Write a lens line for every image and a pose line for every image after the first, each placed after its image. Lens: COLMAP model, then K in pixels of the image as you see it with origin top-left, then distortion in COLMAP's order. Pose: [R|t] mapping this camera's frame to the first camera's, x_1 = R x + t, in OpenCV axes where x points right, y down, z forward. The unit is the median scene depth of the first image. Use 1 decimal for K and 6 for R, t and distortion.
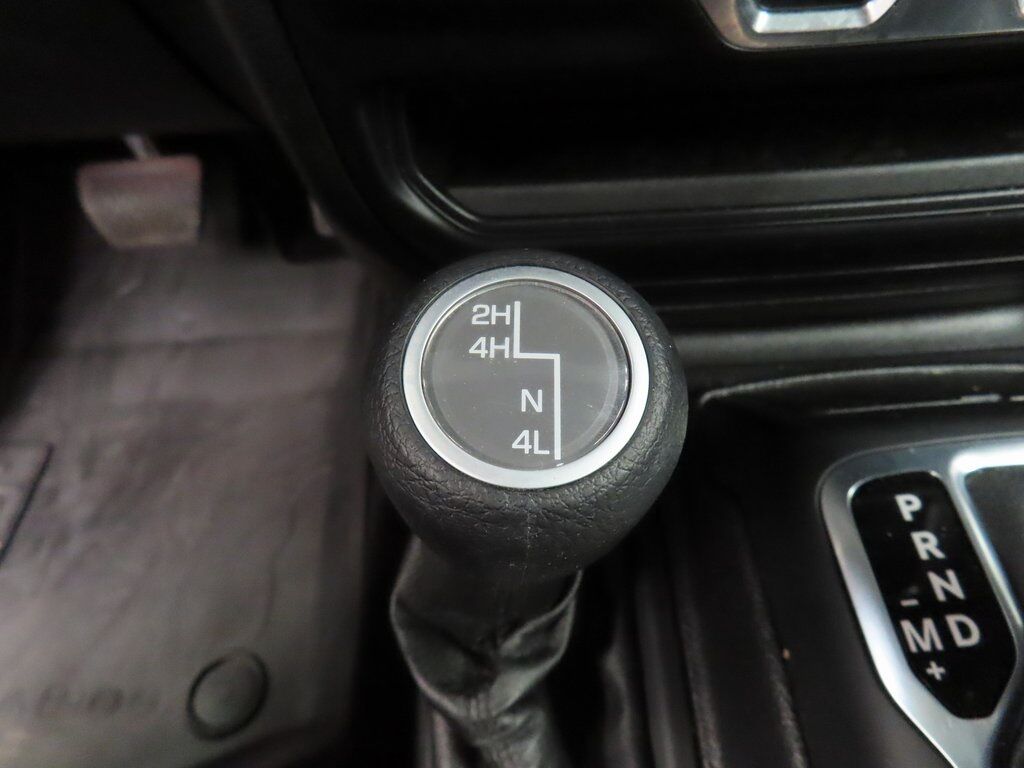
lens RADIAL K [[732.2, 0, 507.5], [0, 732.2, 384.2], [0, 0, 1]] dist [-0.014983, 0.008401]
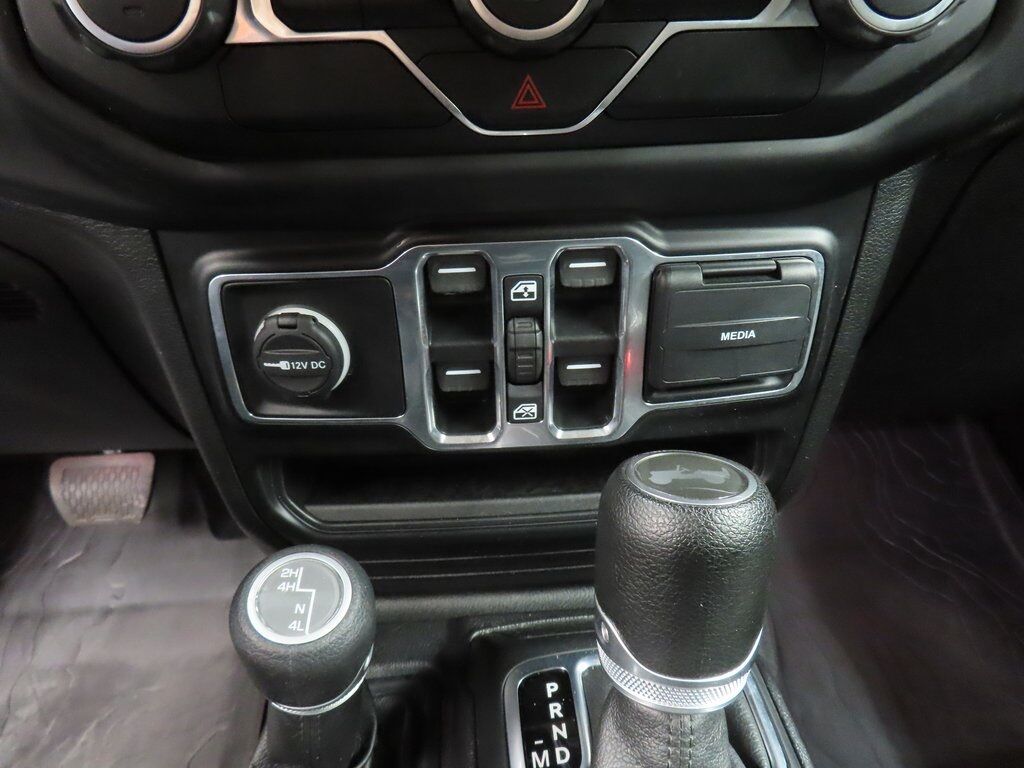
lens RADIAL K [[732.2, 0, 510.2], [0, 732.2, 386.4], [0, 0, 1]] dist [-0.014983, 0.008401]
pose [[0.996461, 0.025567, 0.080079, 0.290151], [0.004865, 0.933491, -0.358569, 0.116268], [-0.083921, 0.357690, 0.930062, -0.891022]]
